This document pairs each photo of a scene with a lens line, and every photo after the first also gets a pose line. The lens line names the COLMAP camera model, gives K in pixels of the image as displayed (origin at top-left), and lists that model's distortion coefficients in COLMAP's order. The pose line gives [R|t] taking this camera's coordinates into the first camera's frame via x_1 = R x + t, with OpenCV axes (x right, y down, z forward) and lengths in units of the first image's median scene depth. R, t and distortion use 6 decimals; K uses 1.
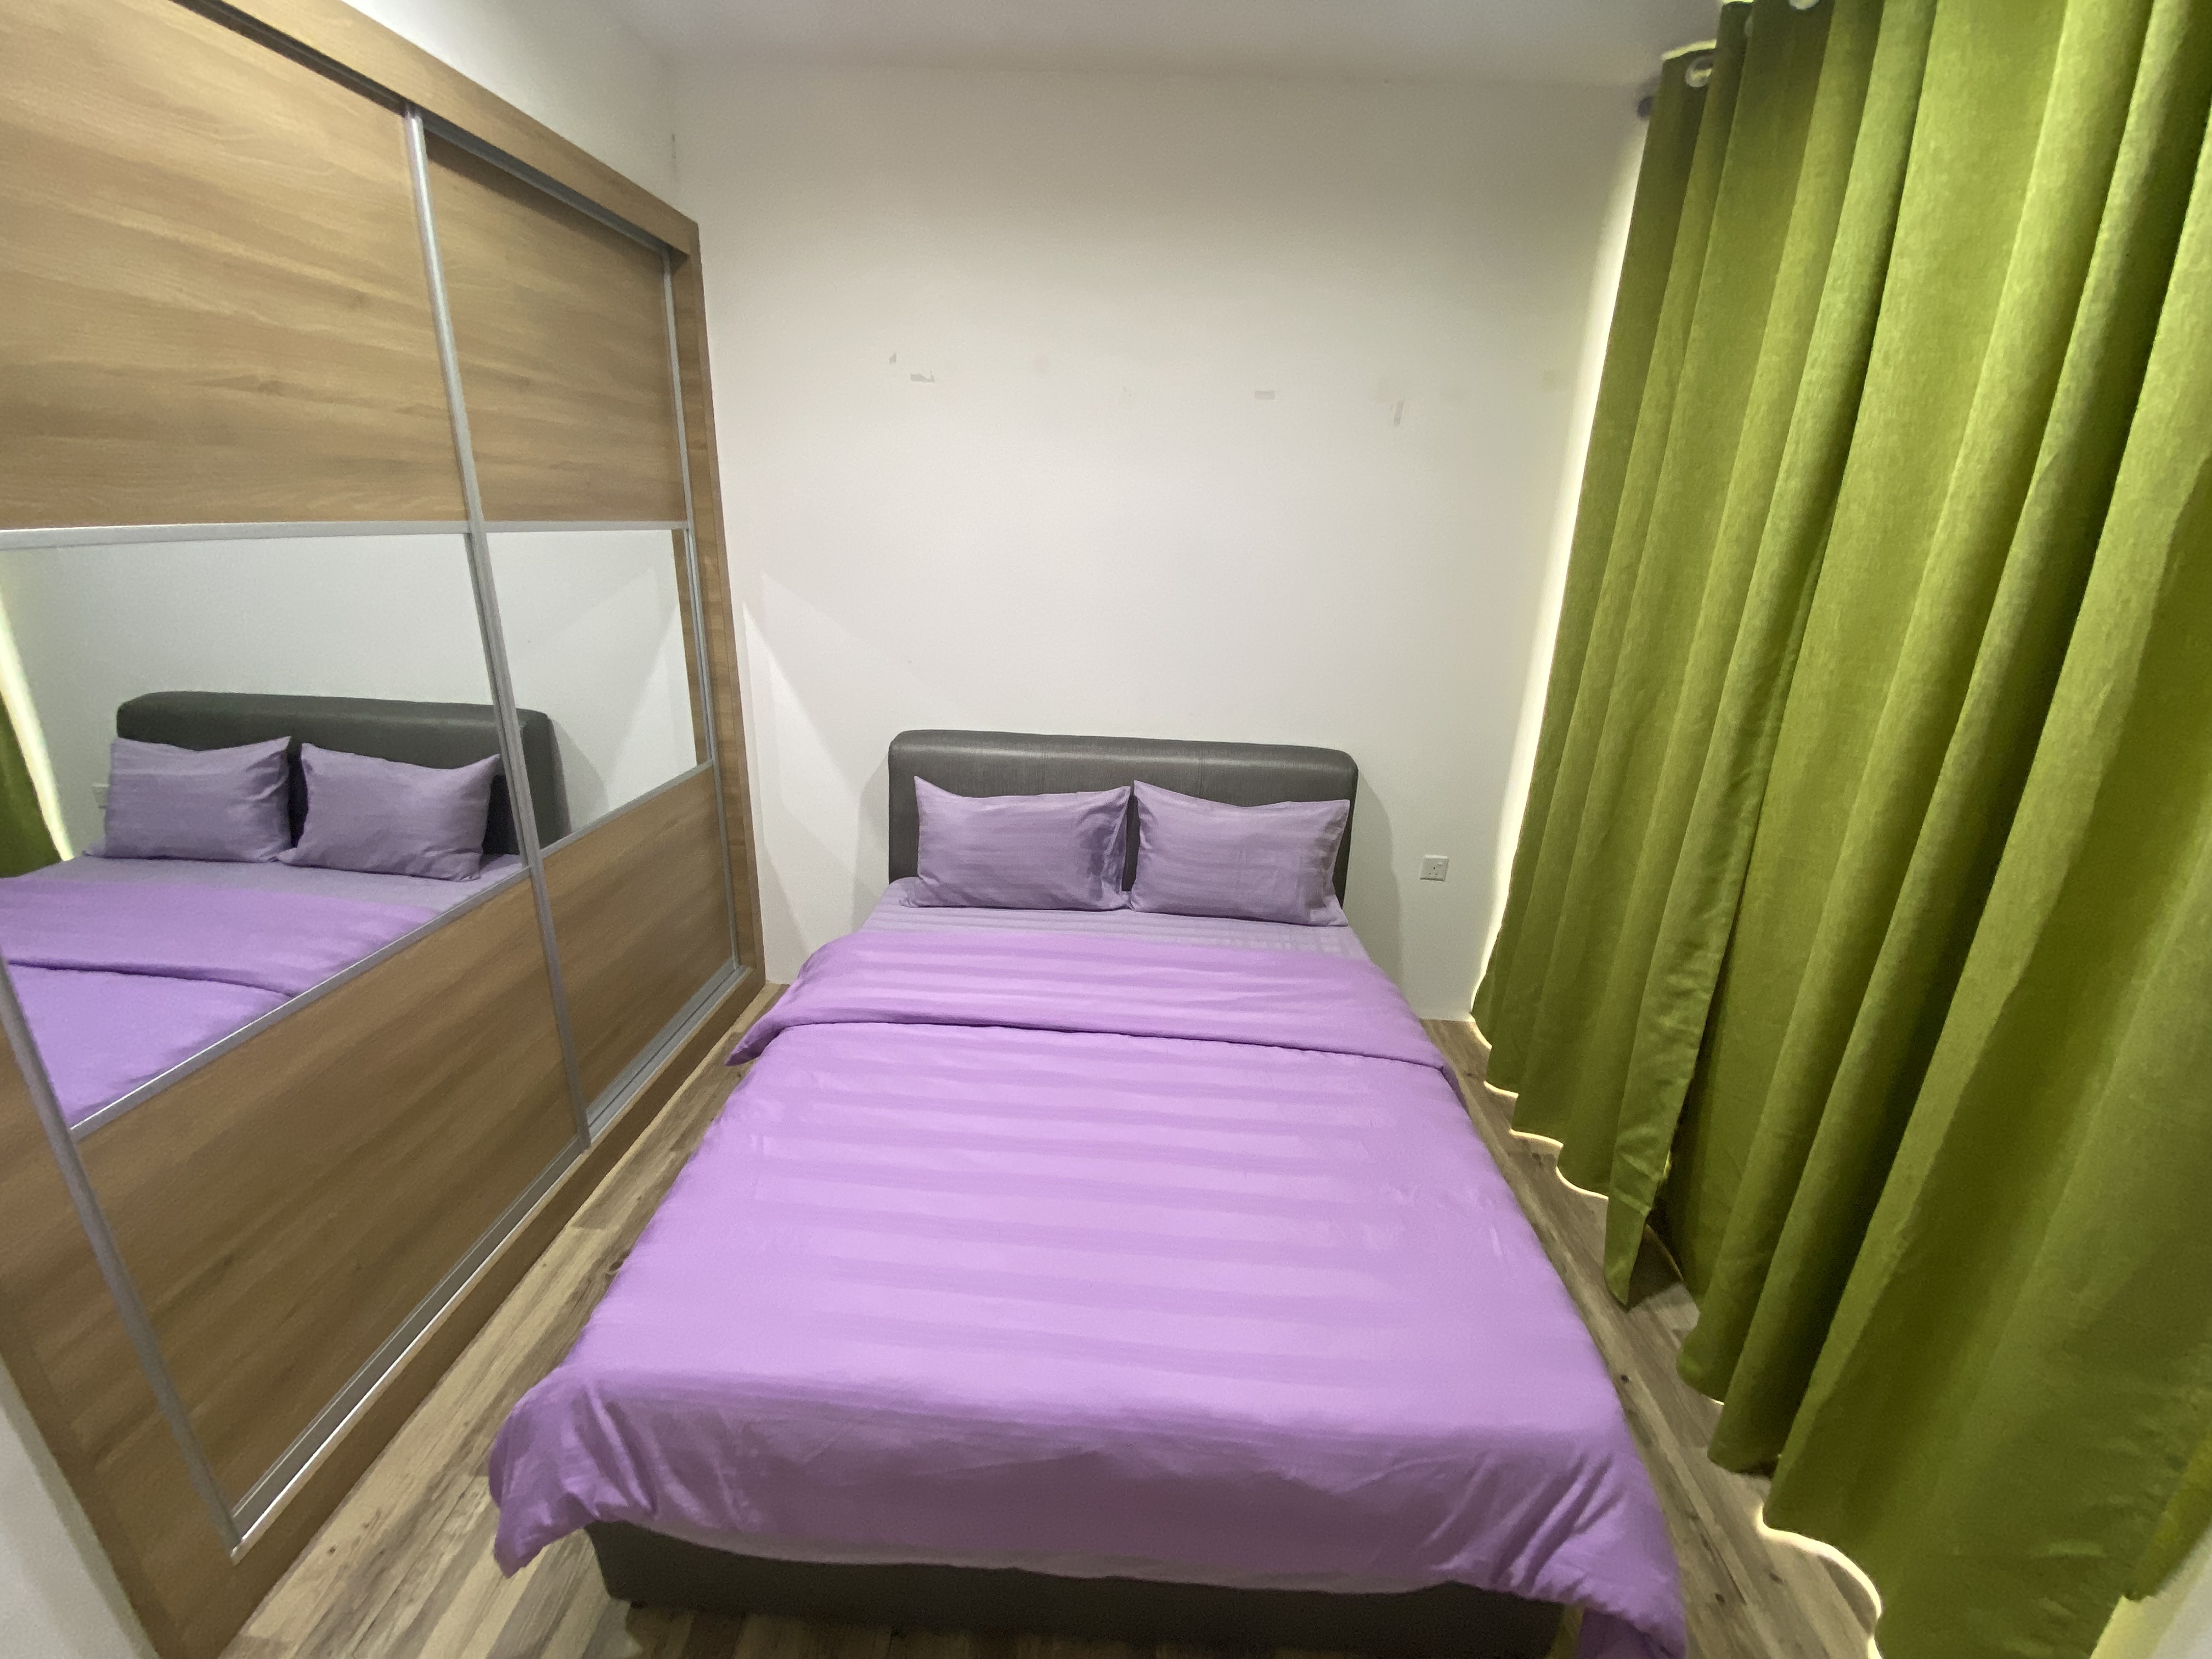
lens RADIAL K [[913.0, 0, 1109.2], [0, 913.0, 829.0], [0, 0, 1]] dist [0.003619, -0.000371]
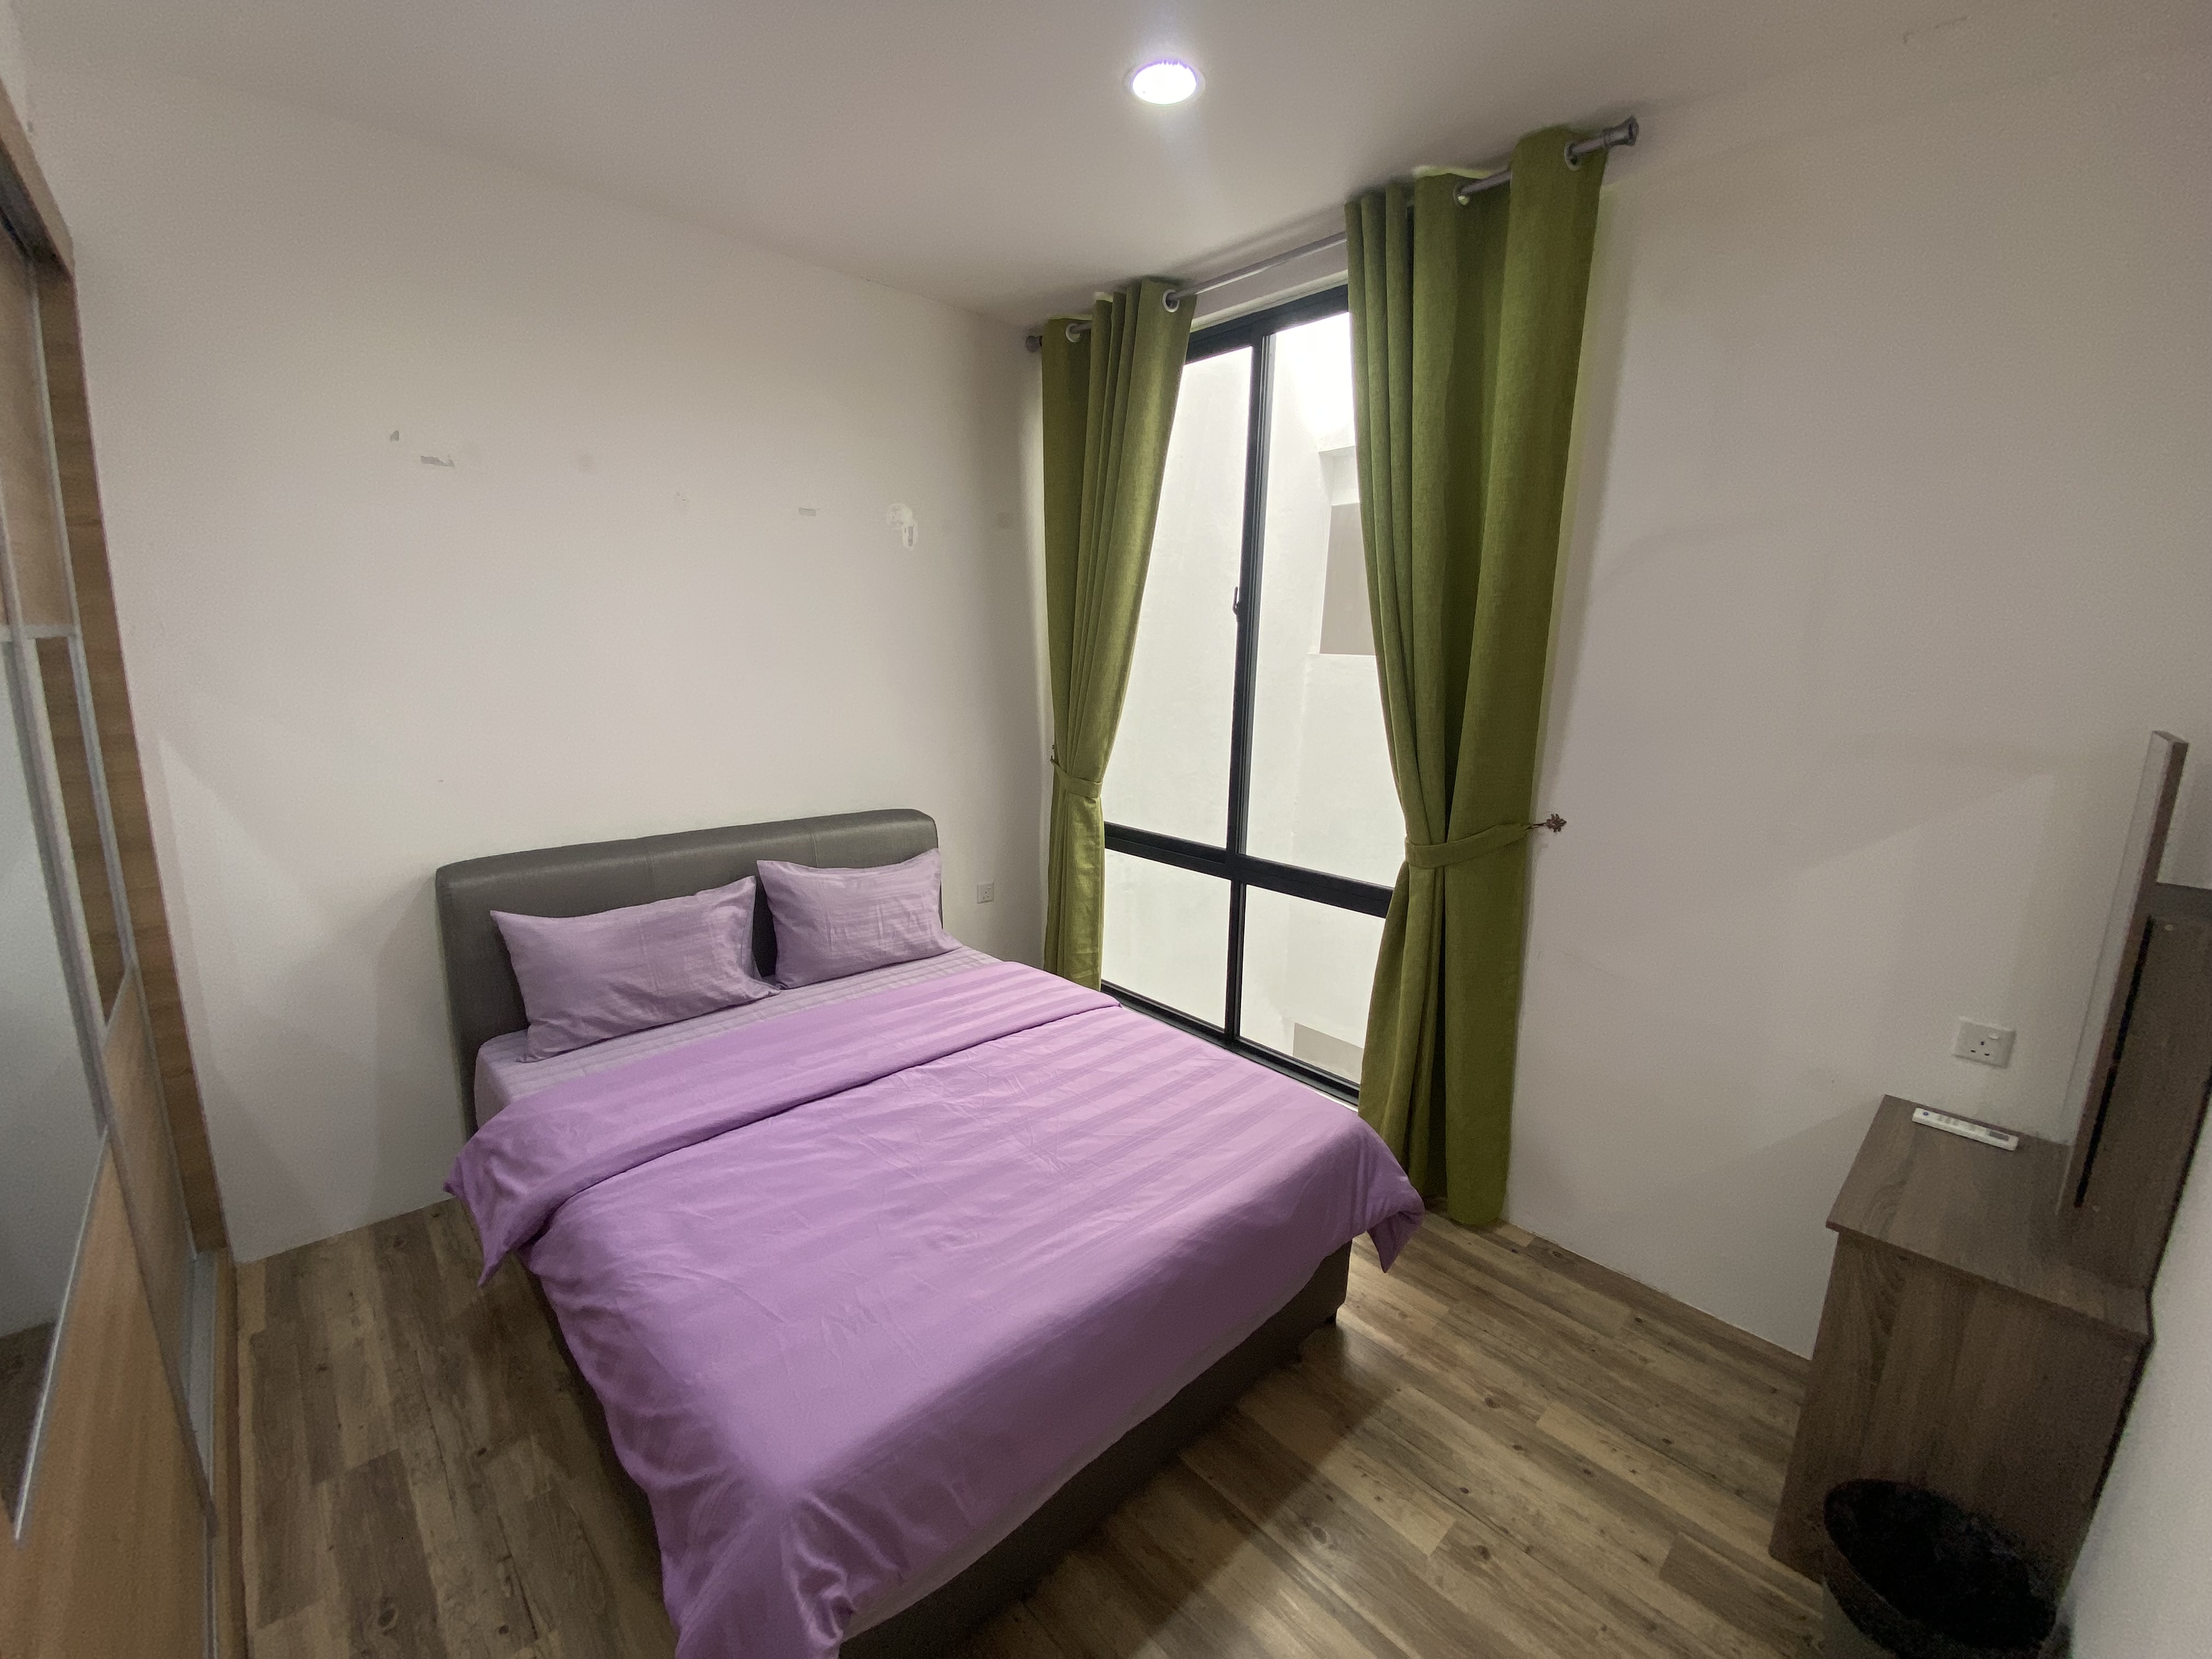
lens RADIAL K [[913.0, 0, 1111.7], [0, 913.0, 823.6], [0, 0, 1]] dist [0.003619, -0.000371]
pose [[0.697805, -0.158156, 0.698609, -0.424116], [0.226671, 0.973953, -0.005921, -0.002973], [-0.679476, 0.162486, 0.715479, -0.011863]]
